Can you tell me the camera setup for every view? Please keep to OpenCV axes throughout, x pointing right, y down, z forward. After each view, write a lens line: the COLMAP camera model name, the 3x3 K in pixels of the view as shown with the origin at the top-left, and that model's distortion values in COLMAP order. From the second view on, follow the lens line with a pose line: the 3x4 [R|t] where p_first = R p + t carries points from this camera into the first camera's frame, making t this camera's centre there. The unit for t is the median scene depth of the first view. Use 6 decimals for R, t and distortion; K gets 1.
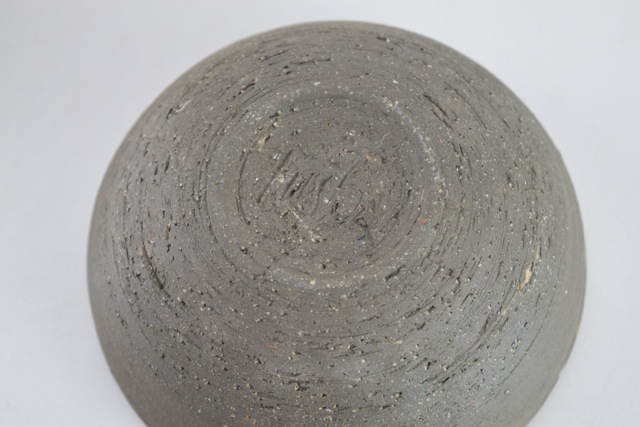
lens RADIAL K [[1436.4, 0, 318.4], [0, 1436.4, 216.1], [0, 0, 1]] dist [0.072670, 0.000000]
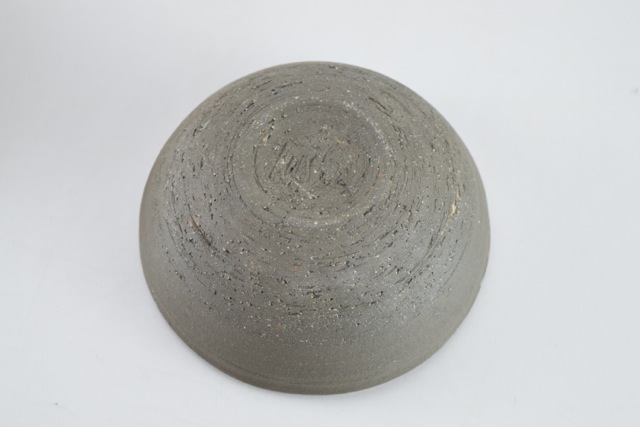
lens RADIAL K [[1436.4, 0, 321.1], [0, 1436.4, 211.5], [0, 0, 1]] dist [0.072670, 0.000000]
pose [[0.987513, -0.114191, 0.108531, -0.152034], [0.124279, 0.988044, -0.091231, 0.163592], [-0.096815, 0.103580, 0.989898, -0.459481]]
